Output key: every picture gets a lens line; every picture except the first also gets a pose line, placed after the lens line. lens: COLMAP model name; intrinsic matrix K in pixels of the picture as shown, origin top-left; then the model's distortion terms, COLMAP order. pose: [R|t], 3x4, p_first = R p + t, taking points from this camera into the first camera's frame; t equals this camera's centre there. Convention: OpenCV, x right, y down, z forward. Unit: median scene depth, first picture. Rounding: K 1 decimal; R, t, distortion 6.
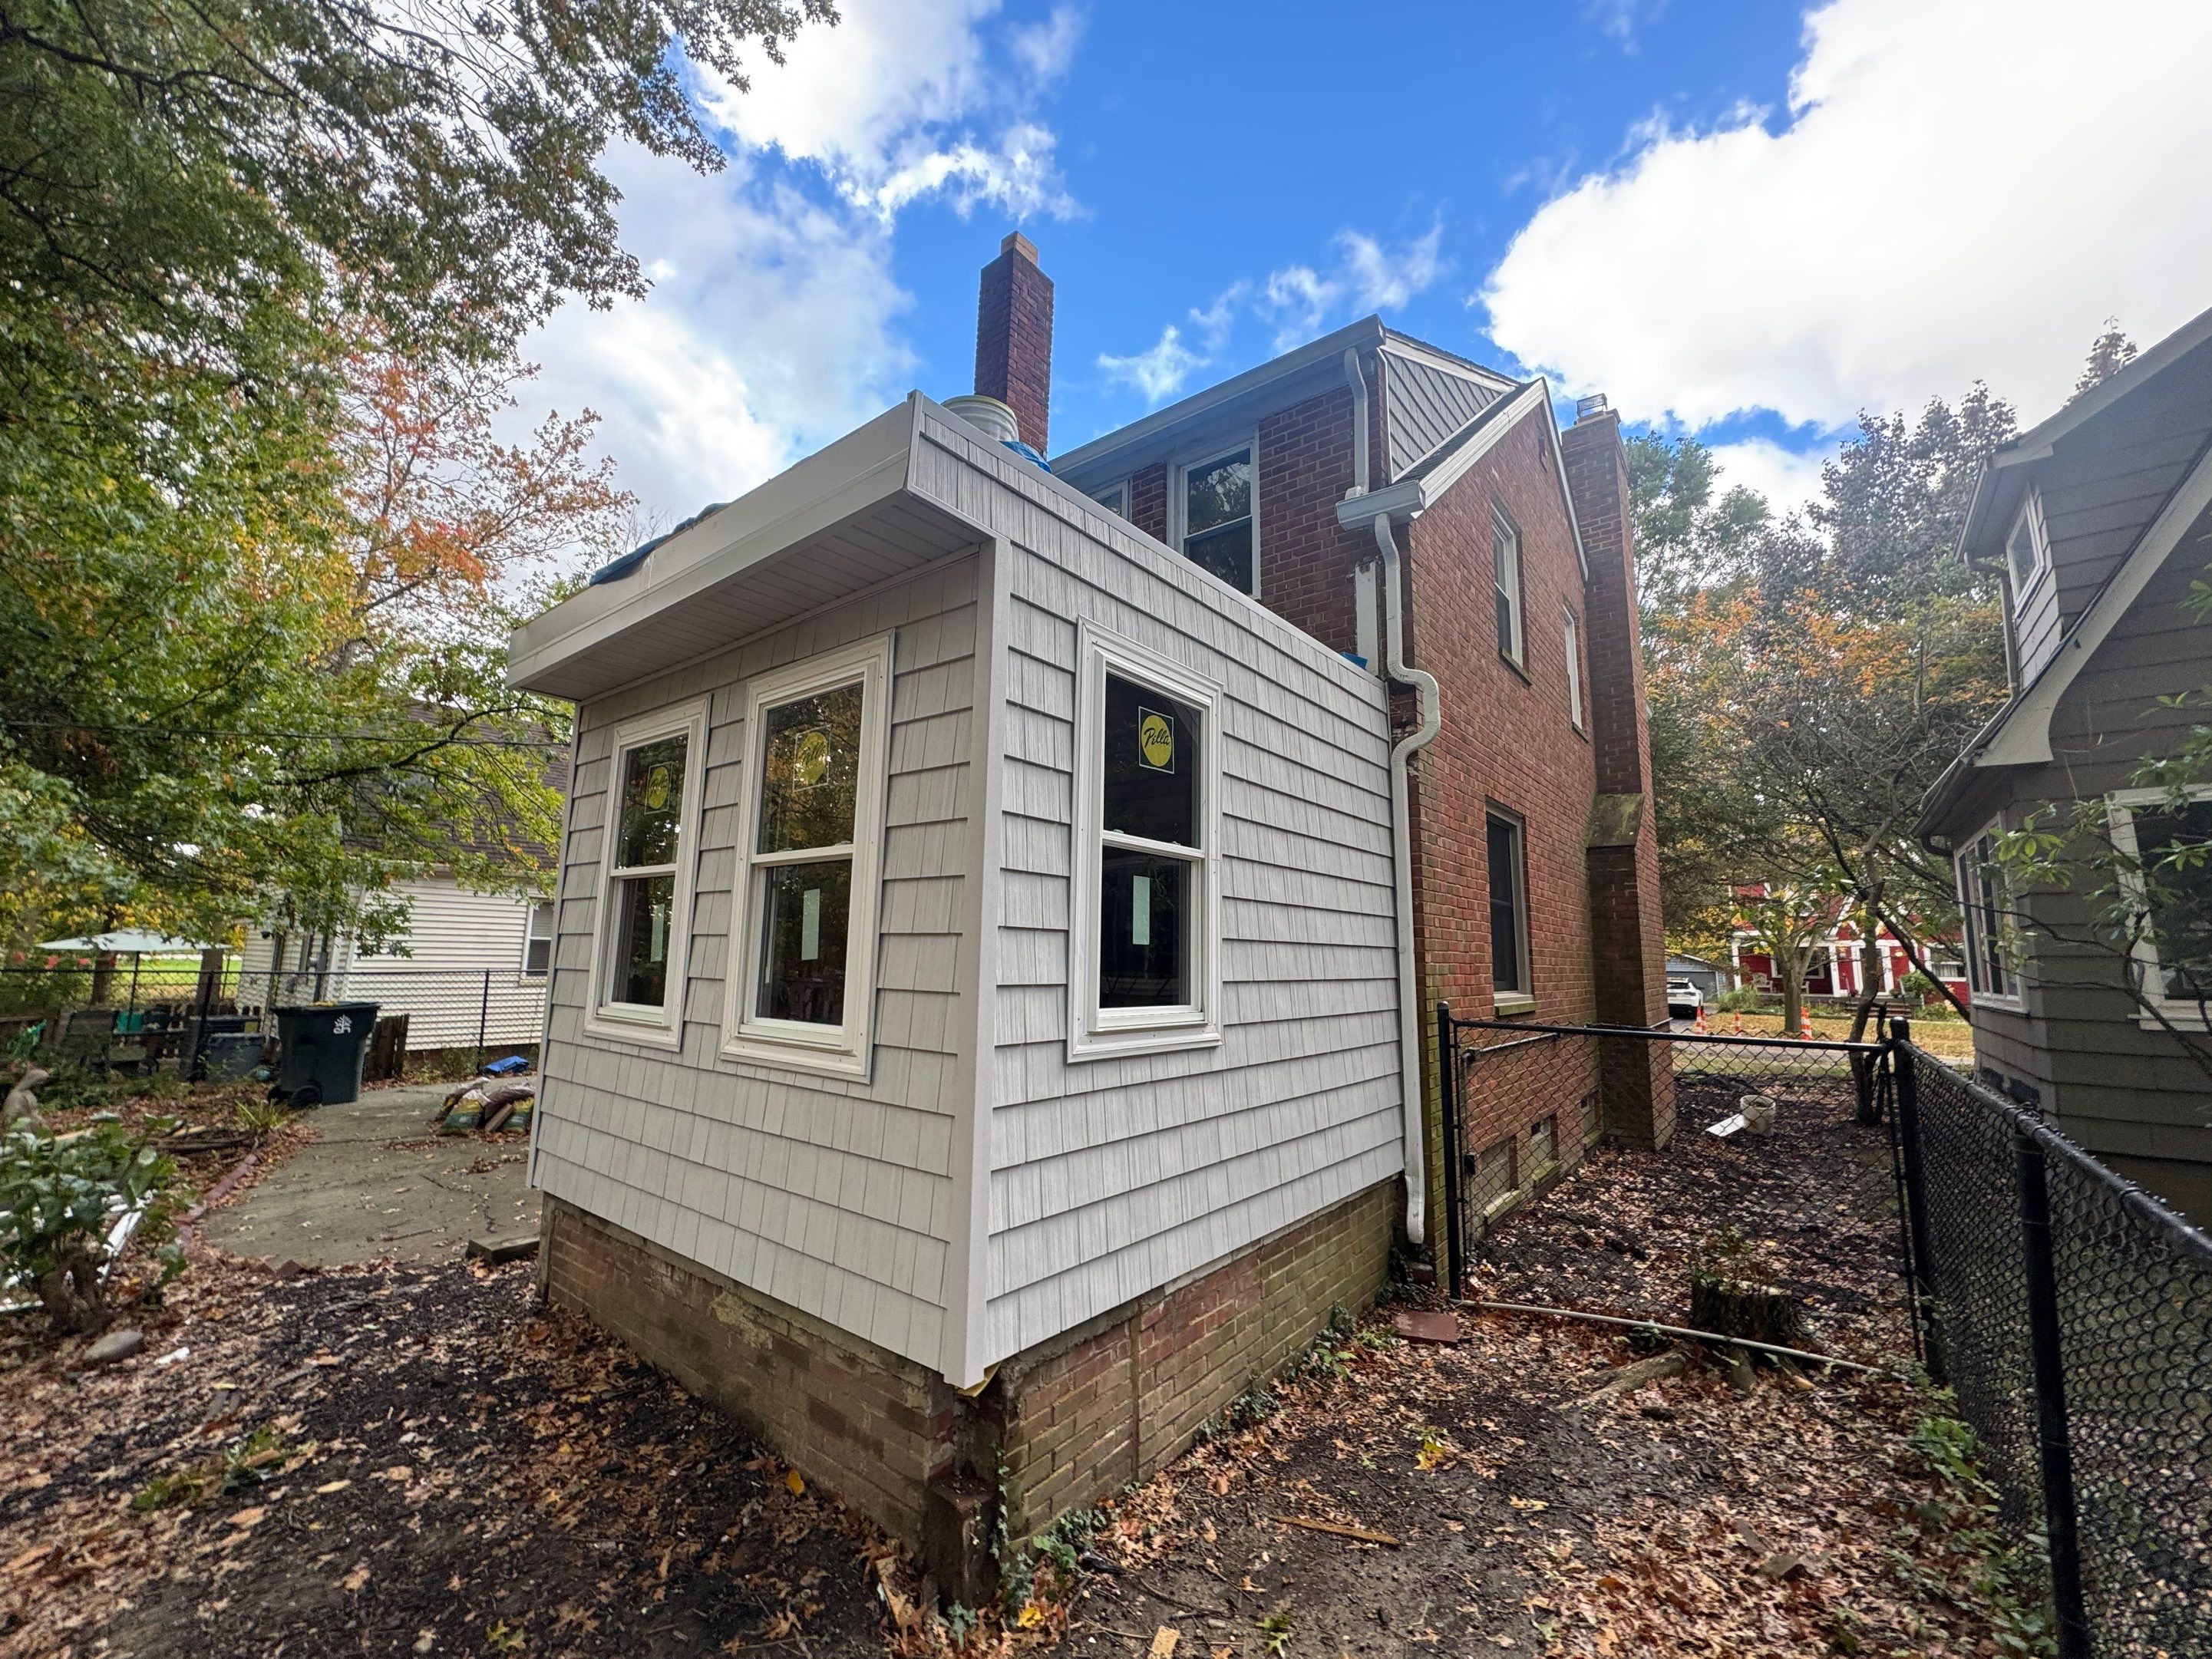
lens RADIAL K [[883.4, 0, 1104.0], [0, 883.4, 822.8], [0, 0, 1]] dist [0.001778, 0.000206]
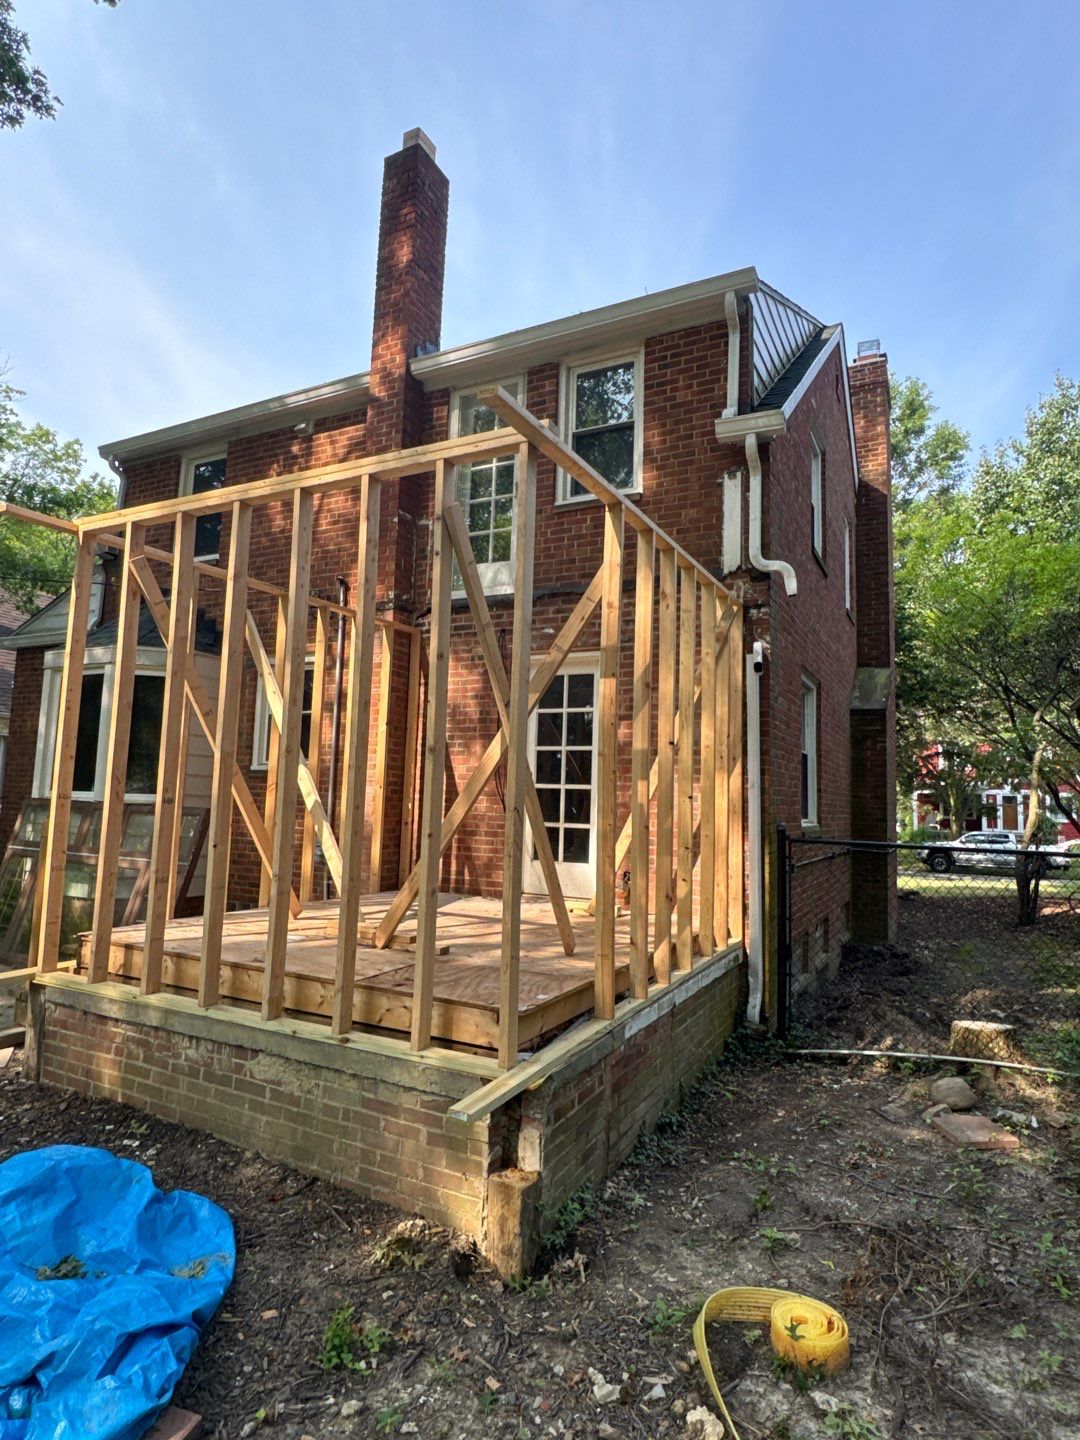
lens RADIAL K [[803.8, 0, 540.0], [0, 803.8, 720.0], [0, 0, 1]] dist [-0.001831, 0.000307]
pose [[0.980848, 0.034571, 0.191684, -0.253053], [-0.045301, 0.997625, 0.051878, 0.007177], [-0.189436, -0.059568, 0.980085, -0.096816]]
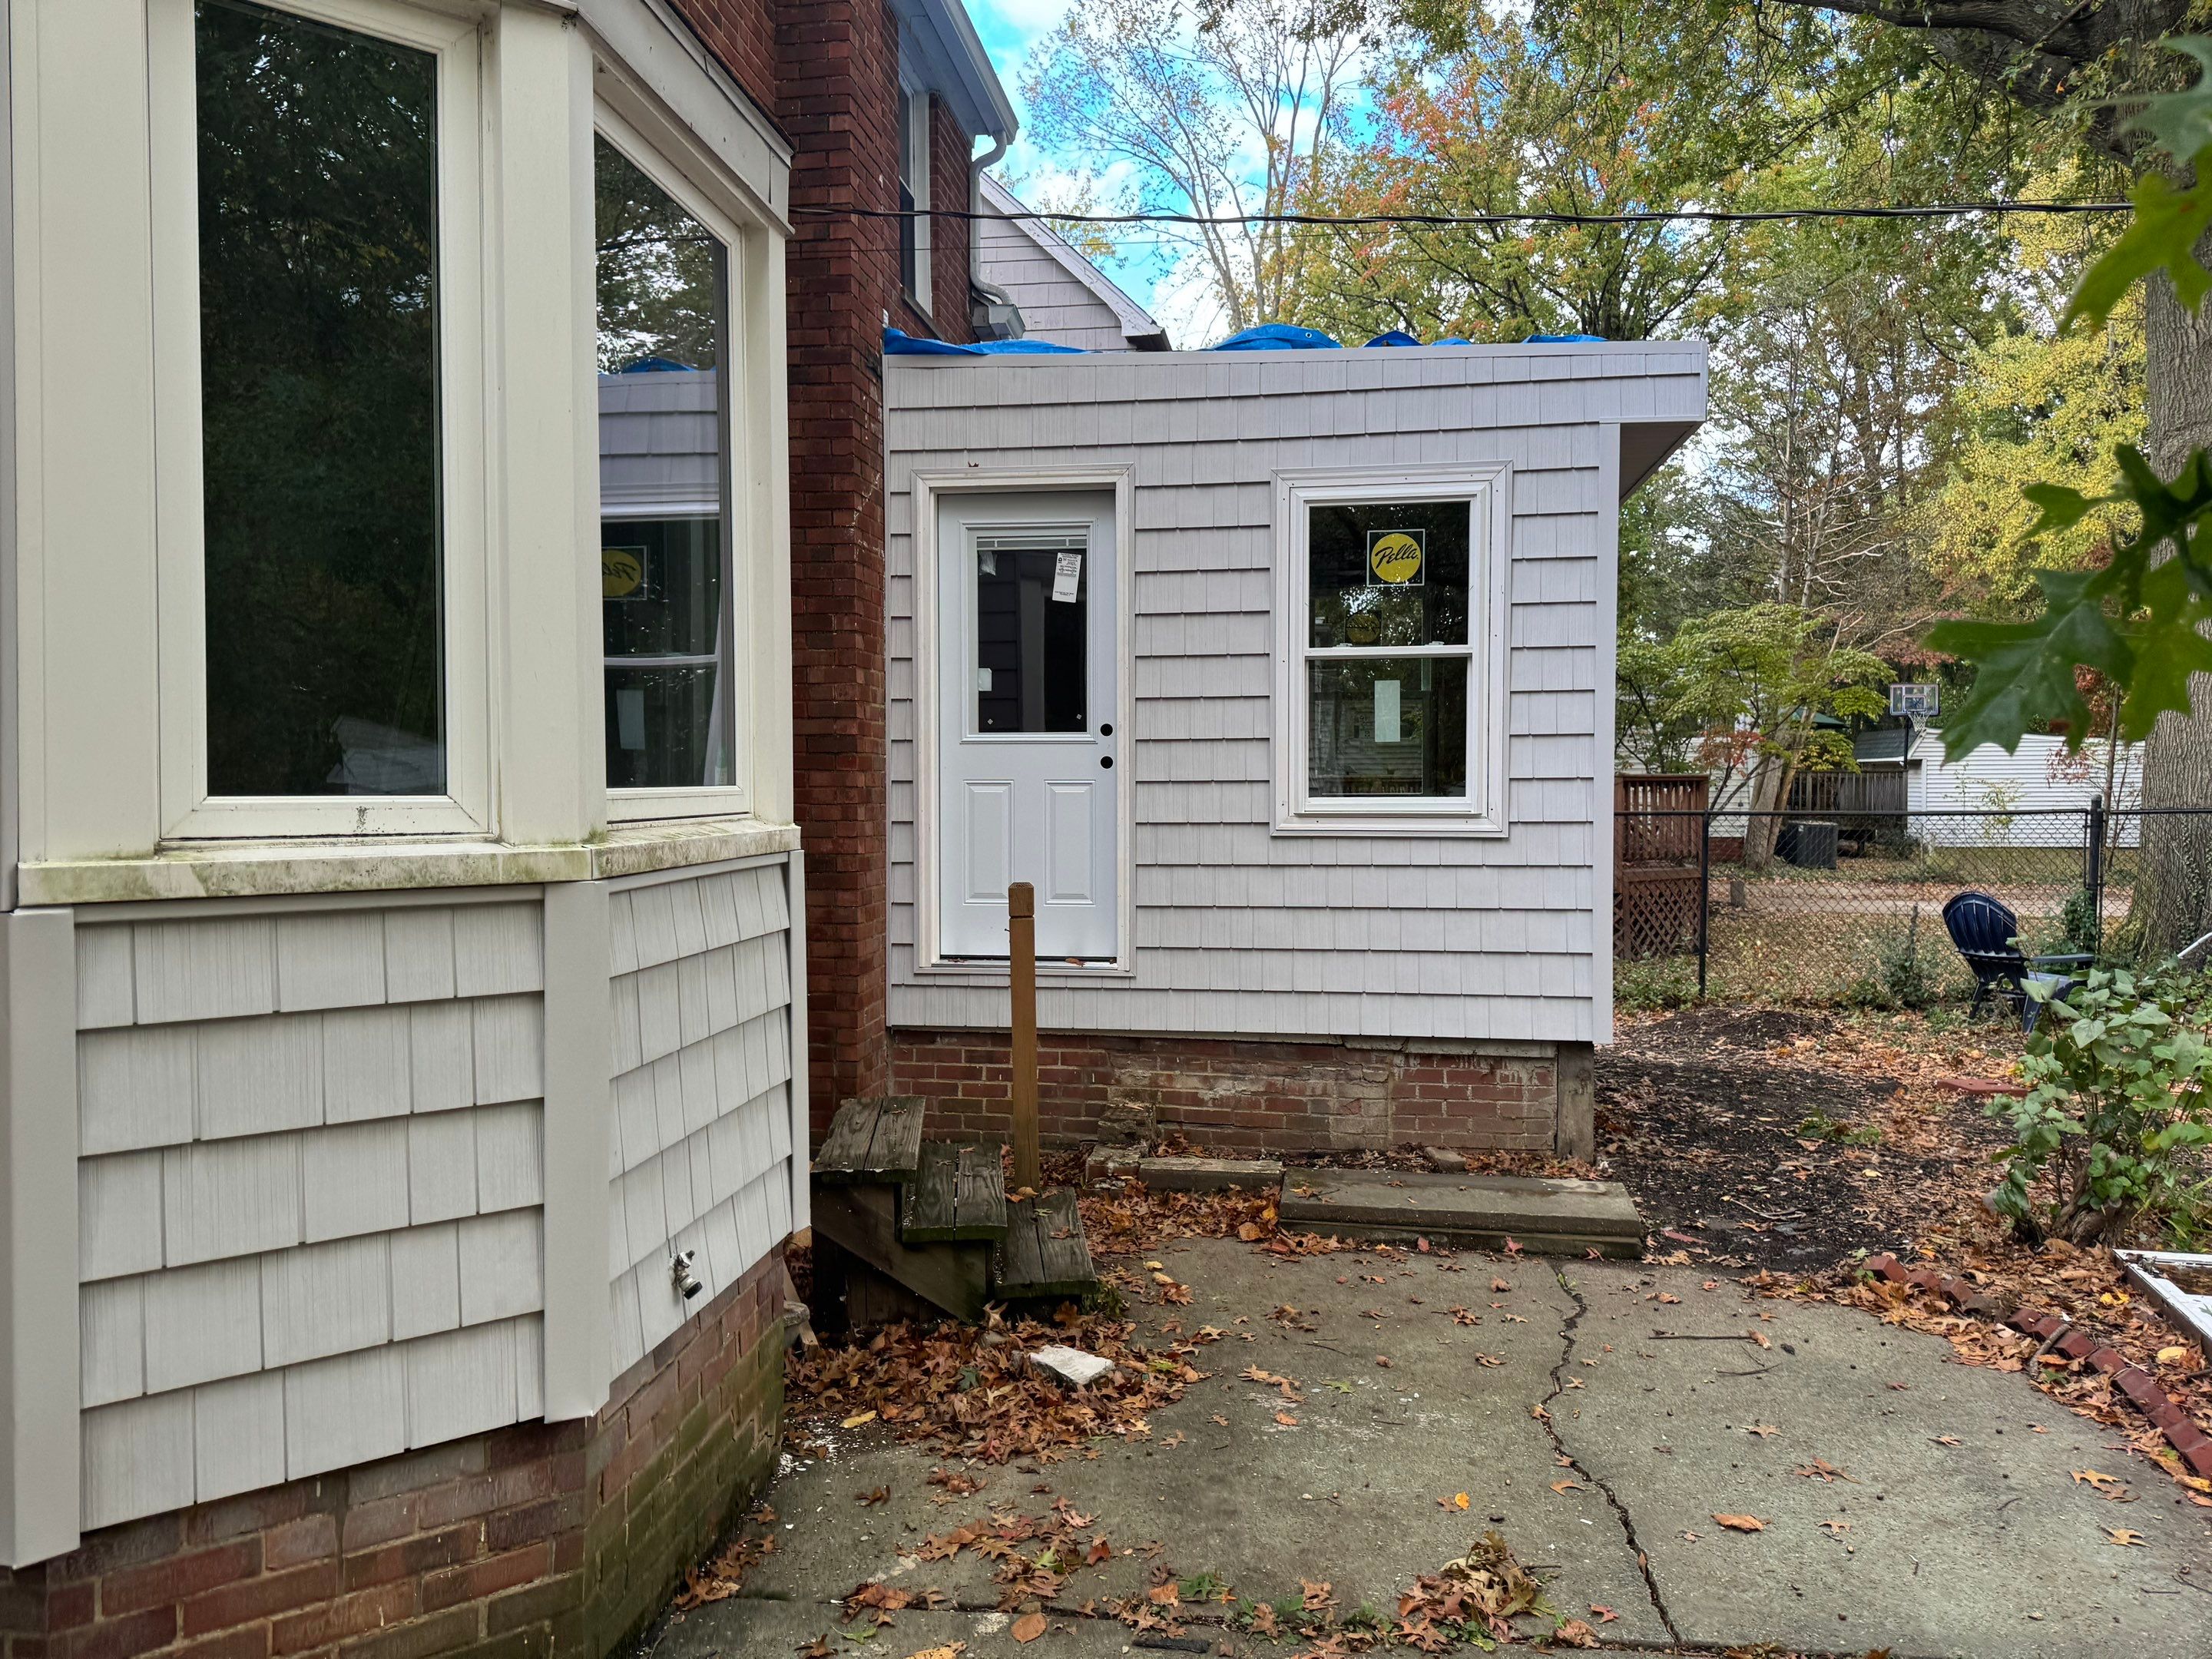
lens RADIAL K [[1548.5, 0, 1106.0], [0, 1548.5, 829.5], [0, 0, 1]] dist [0.002820, 0.007717]
pose [[0.507590, 0.009861, -0.861542, 1.245417], [0.148250, 0.984022, 0.098606, 0.000692], [0.848749, -0.177775, 0.498018, -0.234658]]
